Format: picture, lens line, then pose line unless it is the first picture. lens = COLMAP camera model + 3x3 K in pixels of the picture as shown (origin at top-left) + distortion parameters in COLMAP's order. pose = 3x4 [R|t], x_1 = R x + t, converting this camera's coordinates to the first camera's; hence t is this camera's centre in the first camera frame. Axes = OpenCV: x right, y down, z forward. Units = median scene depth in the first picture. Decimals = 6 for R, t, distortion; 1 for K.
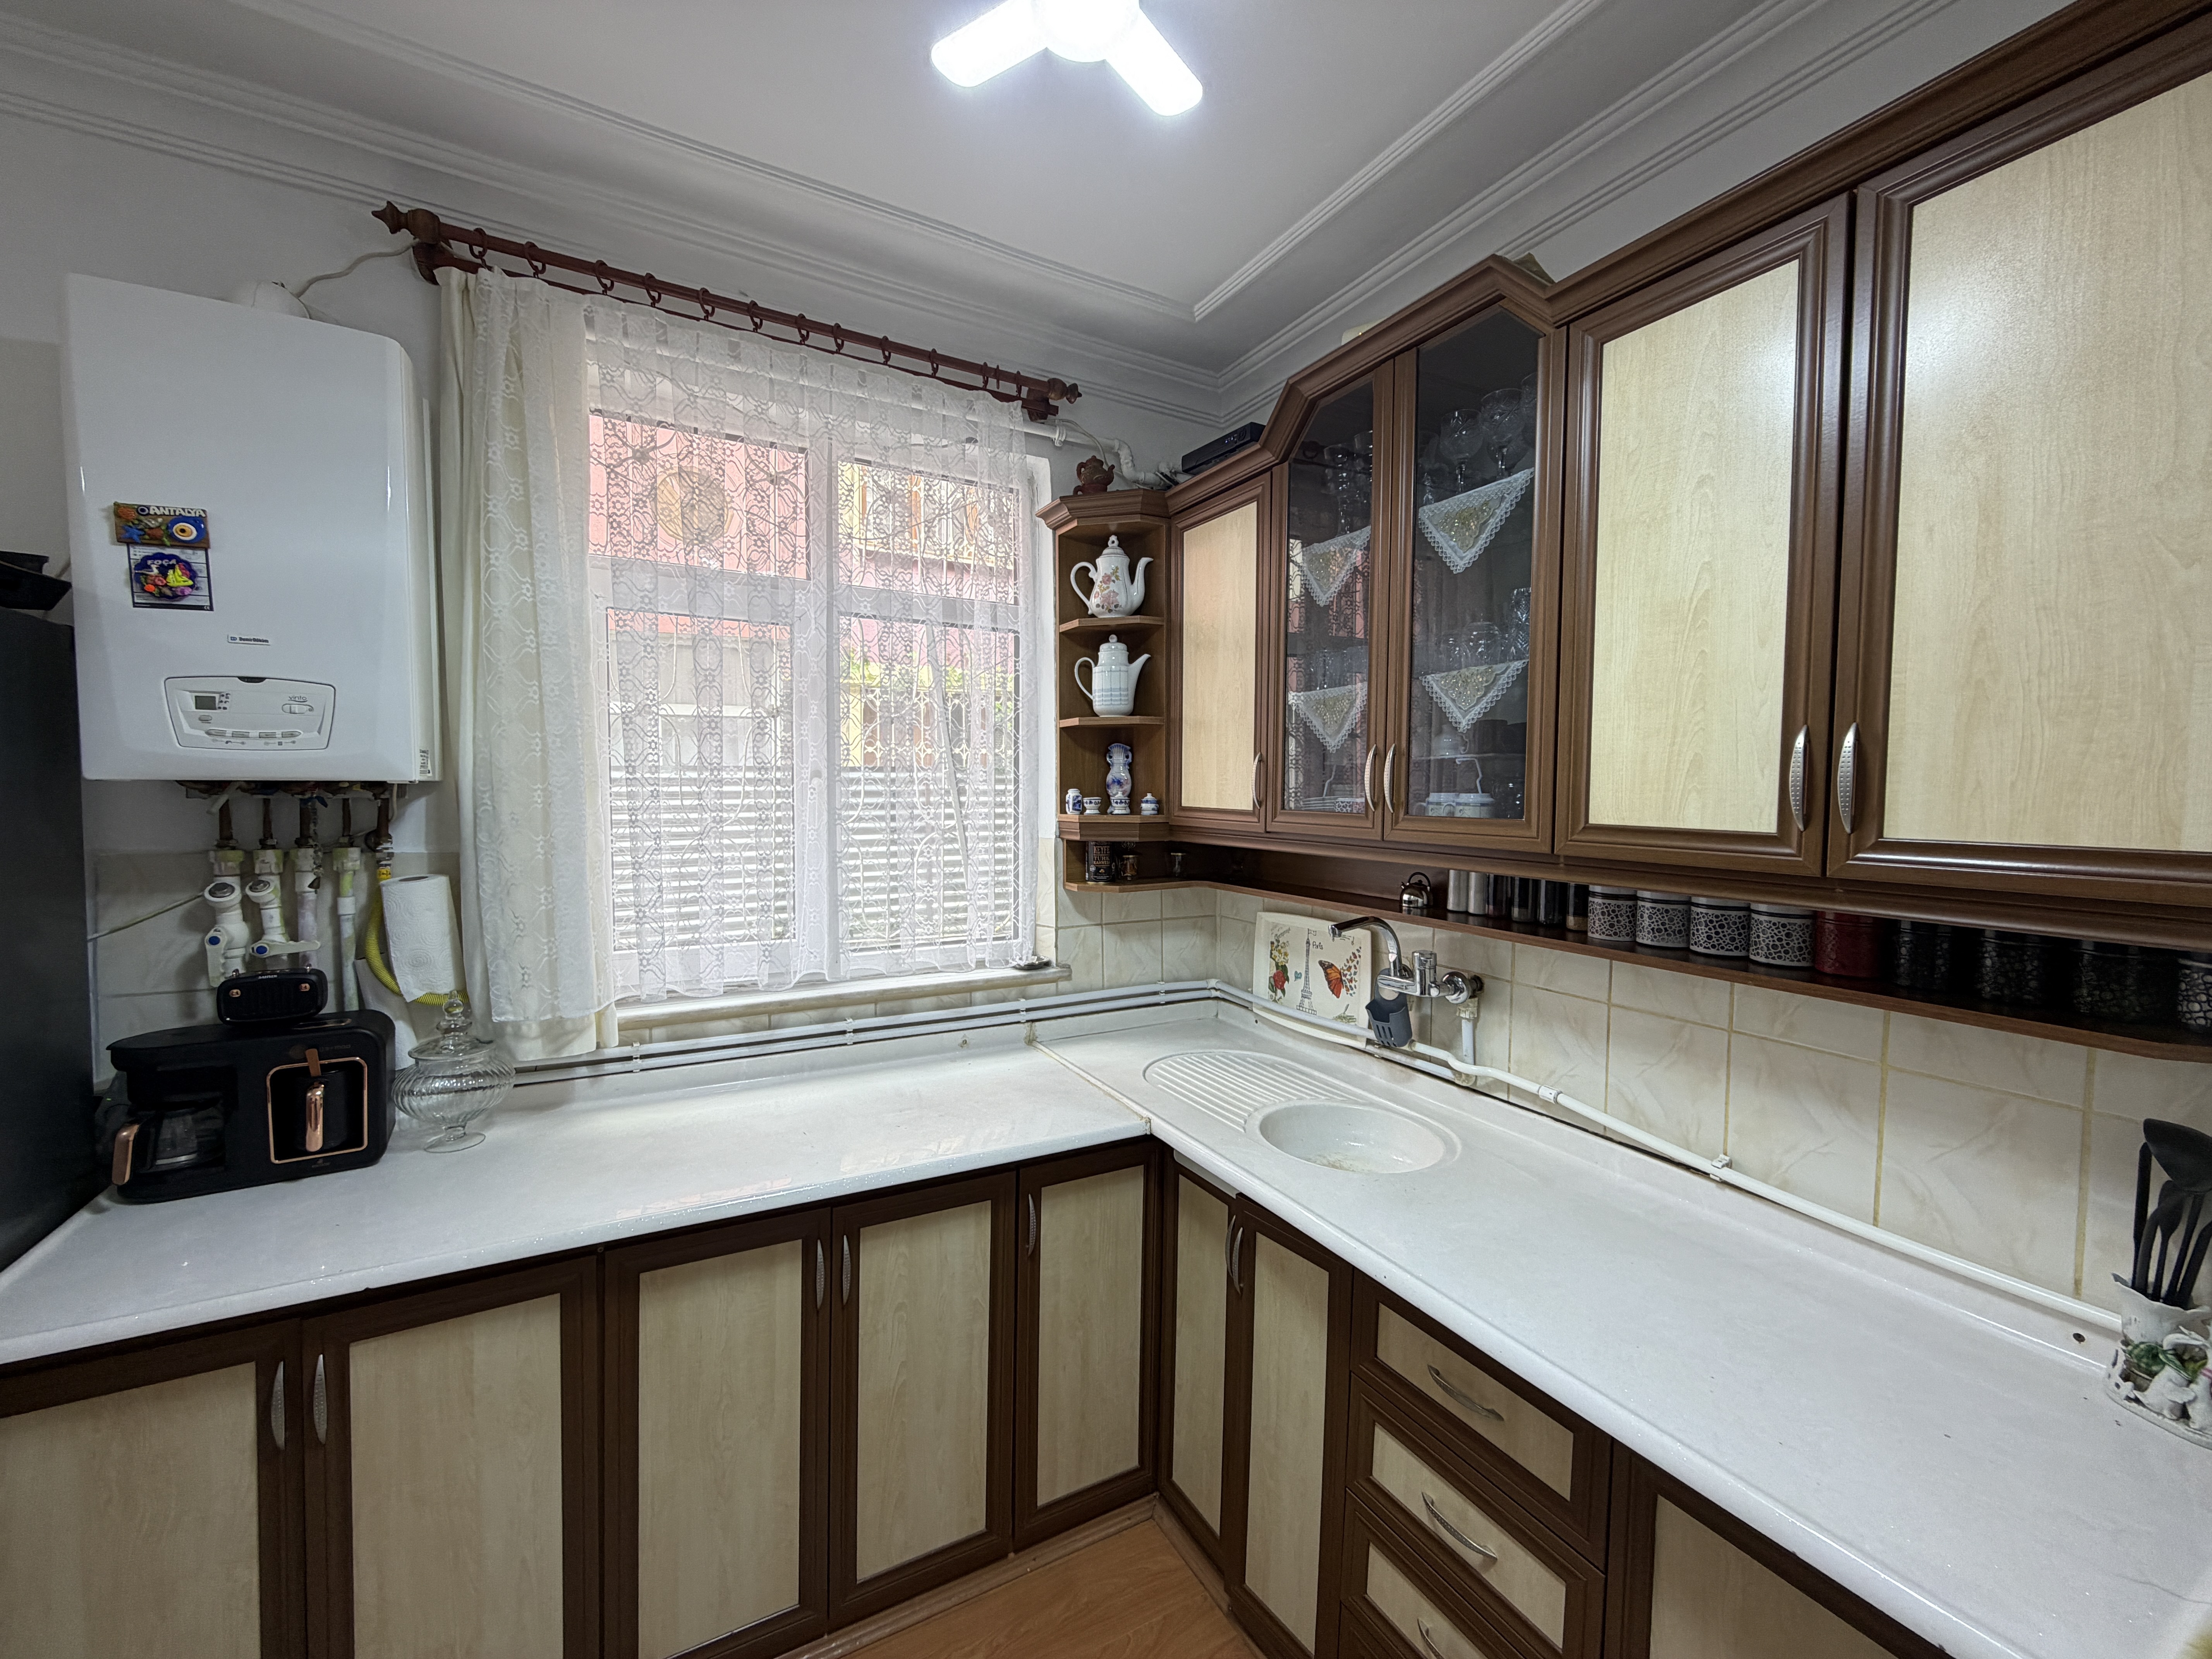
lens RADIAL K [[881.2, 0, 1101.5], [0, 881.2, 825.9], [0, 0, 1]] dist [0.000787, 0.000012]
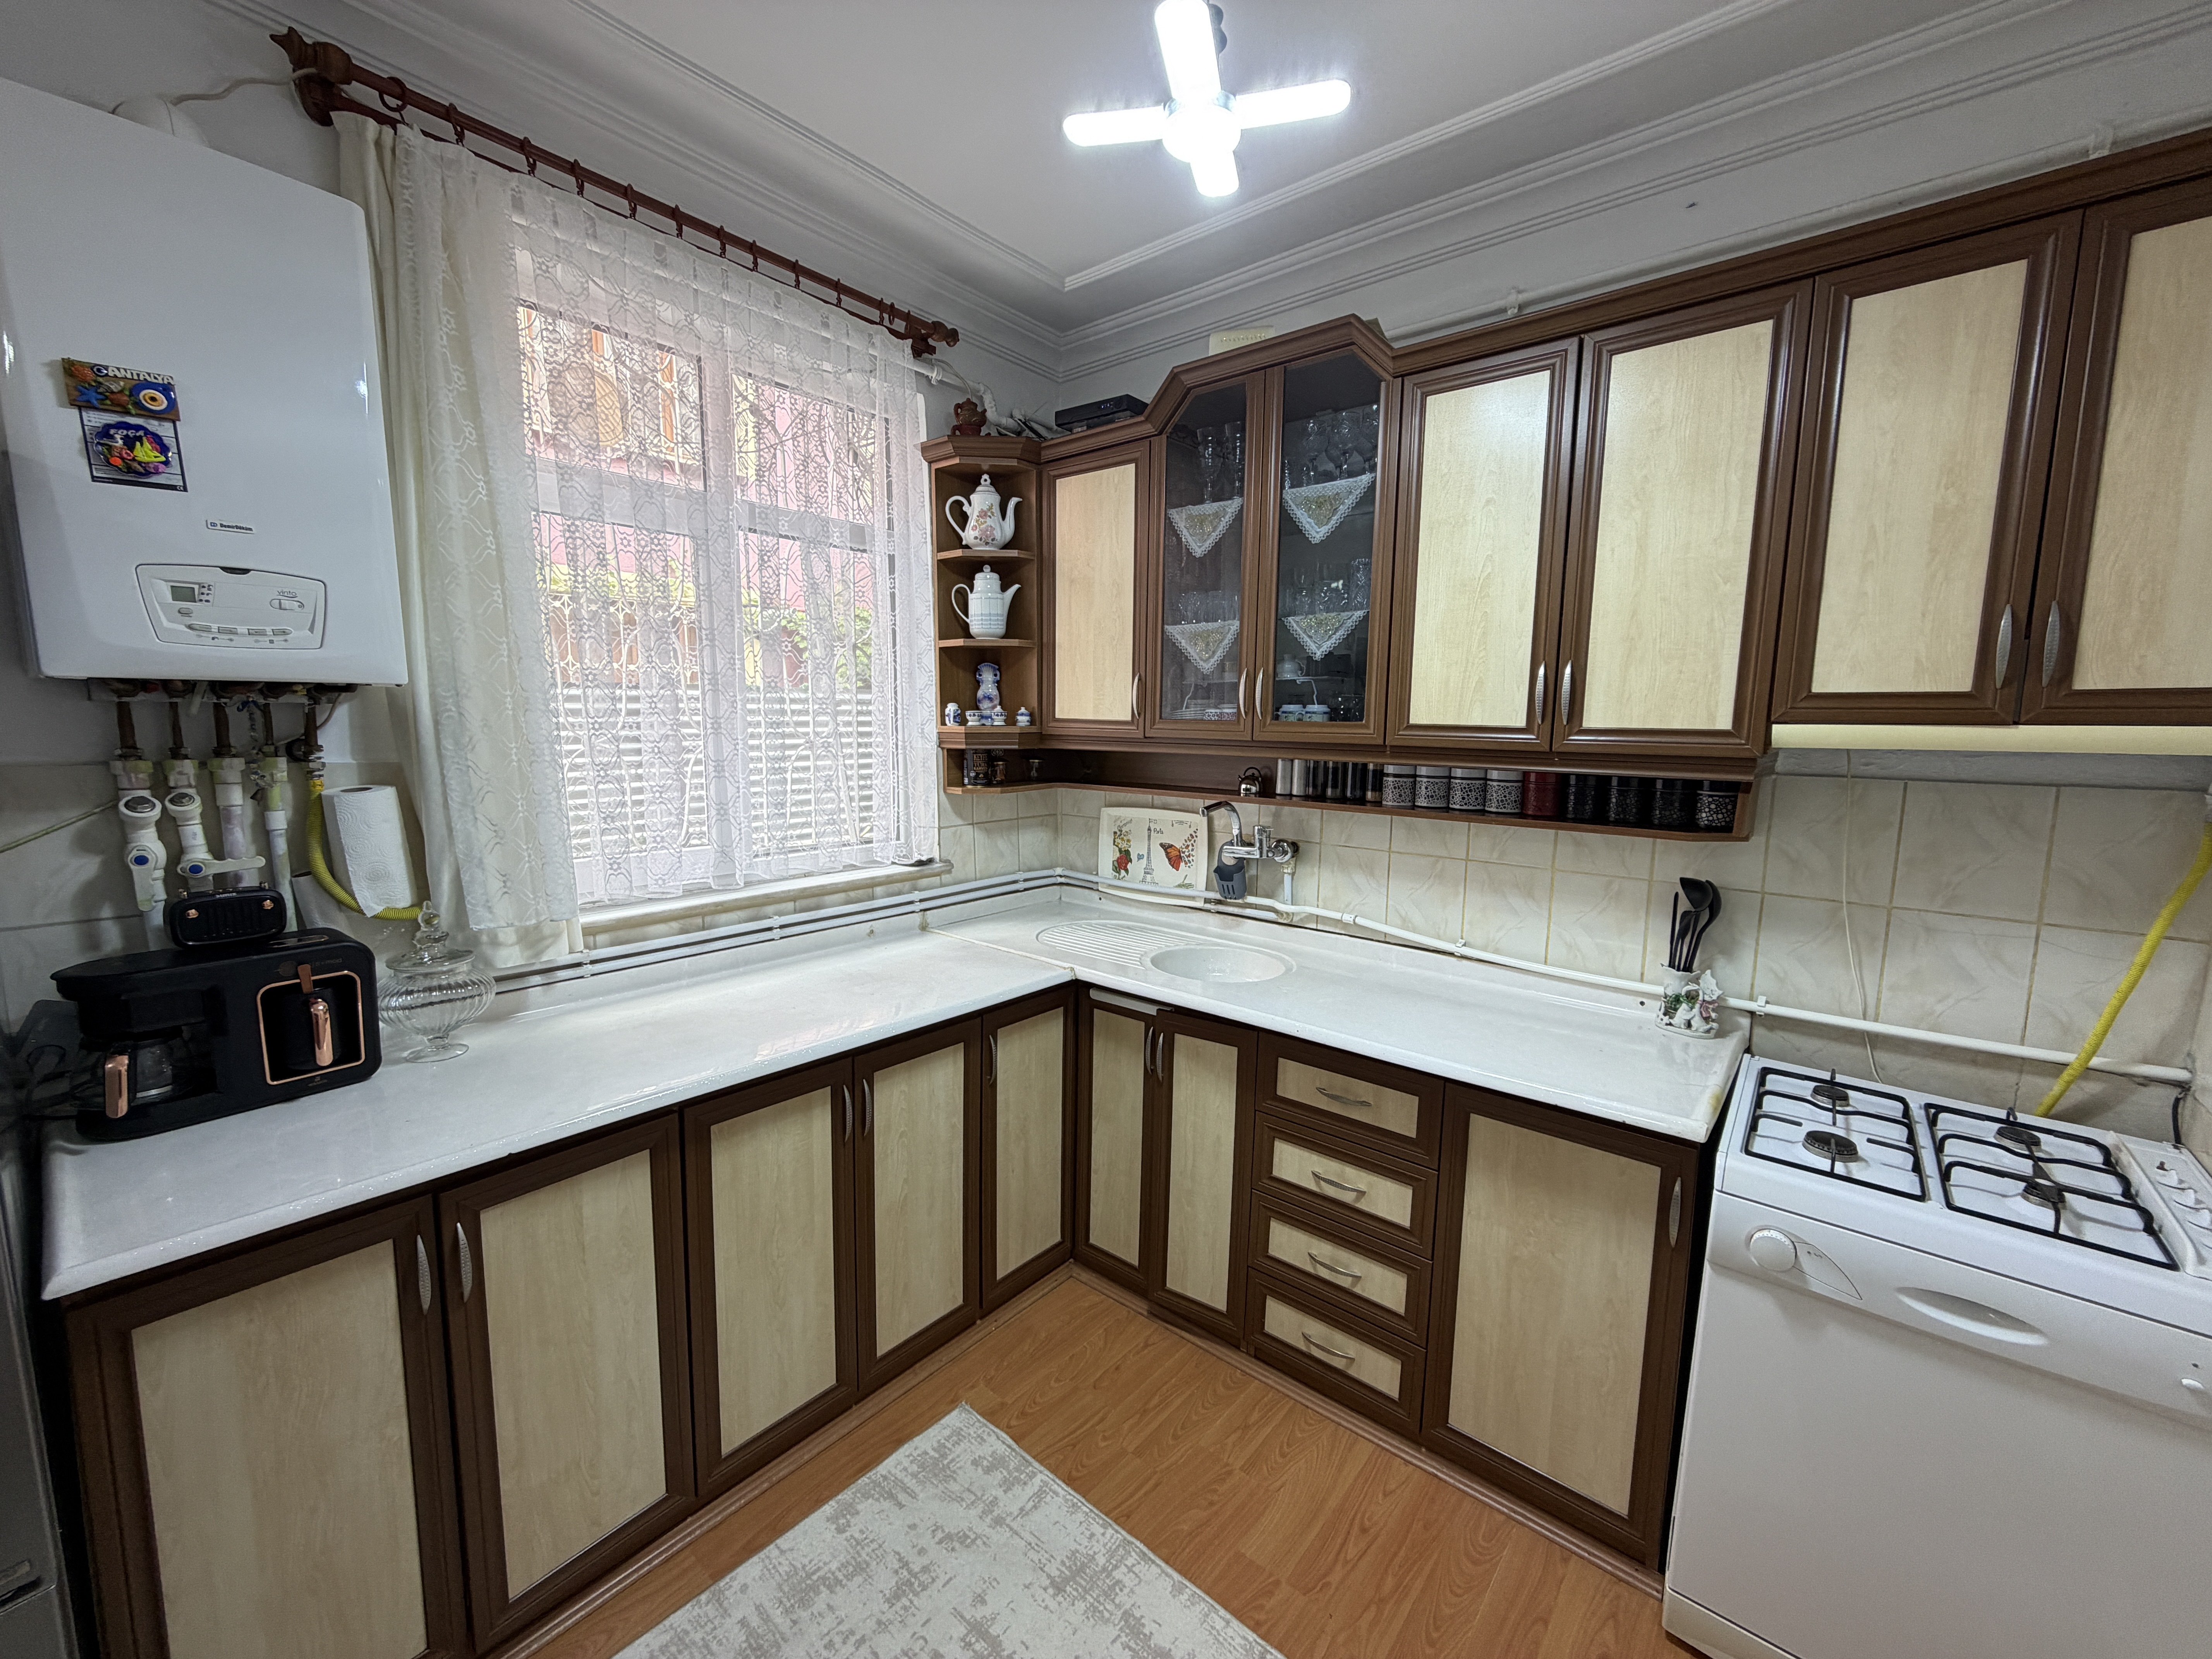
lens RADIAL K [[881.2, 0, 1100.5], [0, 881.2, 826.4], [0, 0, 1]] dist [0.000787, 0.000012]
pose [[0.932619, -0.043170, 0.358271, -0.380686], [0.012607, 0.996110, 0.087209, 0.026965], [-0.360642, -0.076816, 0.929536, -0.174855]]
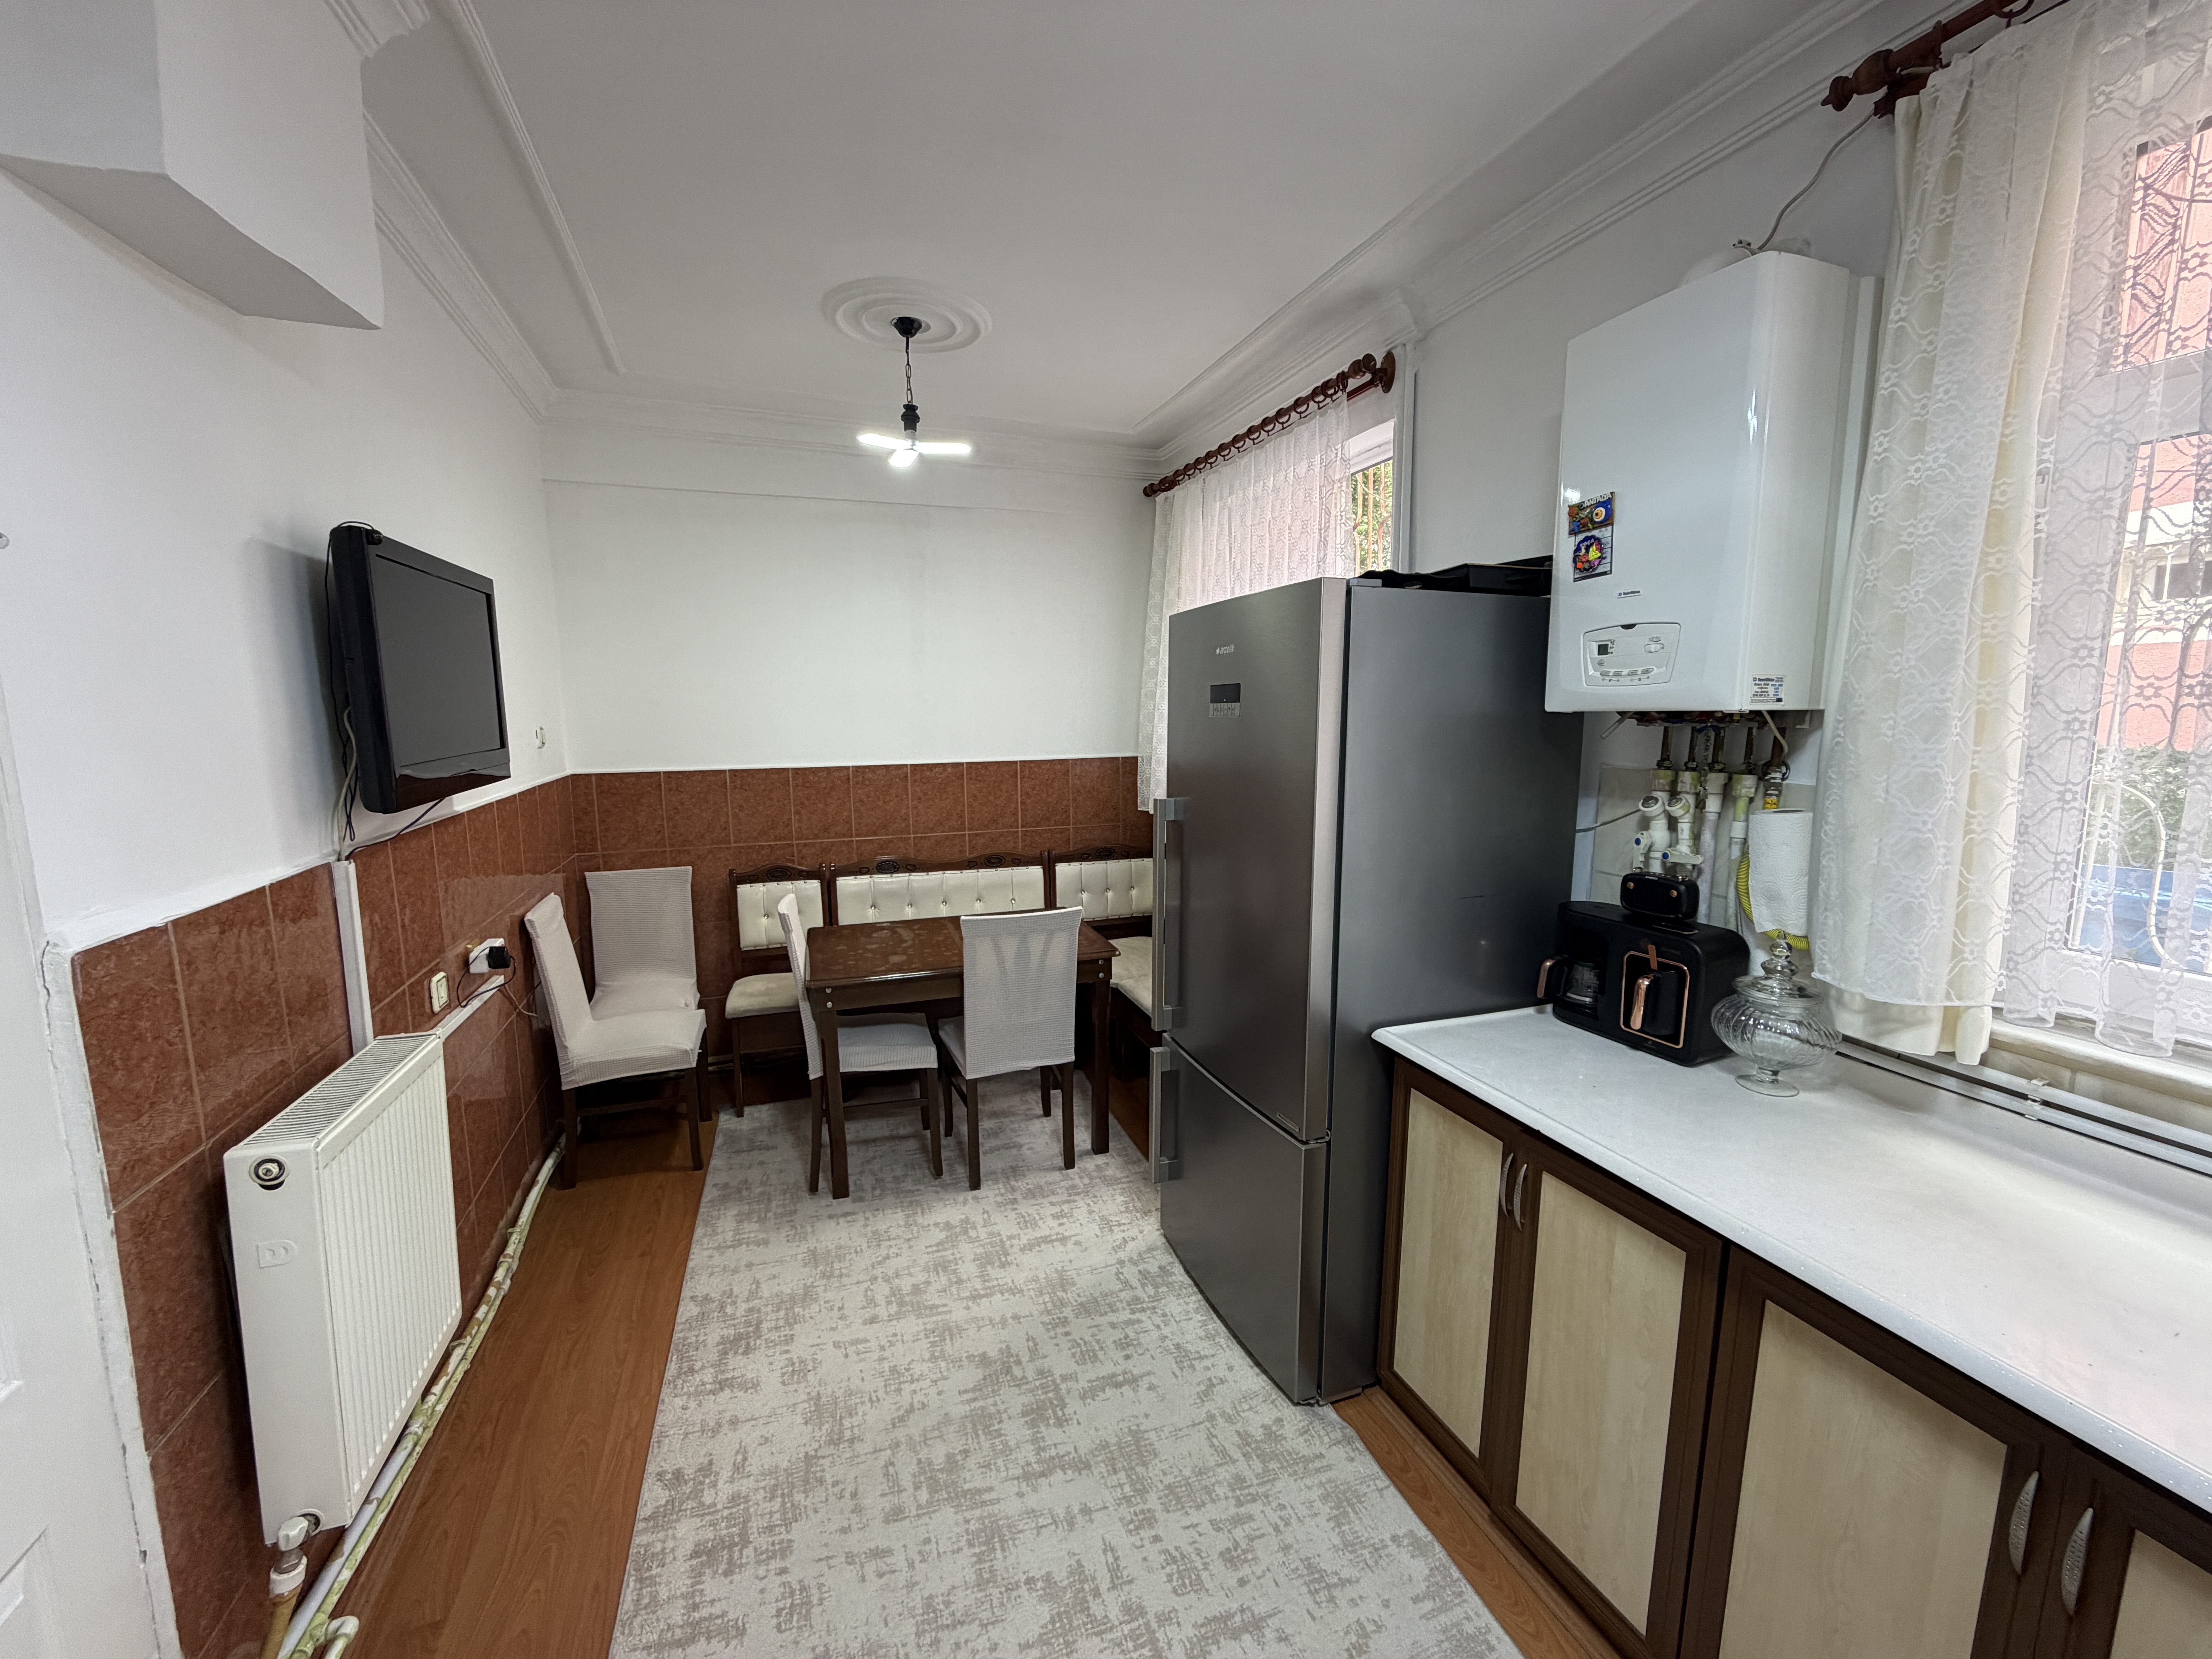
lens RADIAL K [[881.2, 0, 1100.5], [0, 881.2, 826.8], [0, 0, 1]] dist [0.000787, 0.000012]
pose [[-0.150288, 0.121765, -0.981115, 0.293777], [-0.042141, 0.990695, 0.129409, -0.017523], [0.987744, 0.060794, -0.143759, 0.397917]]
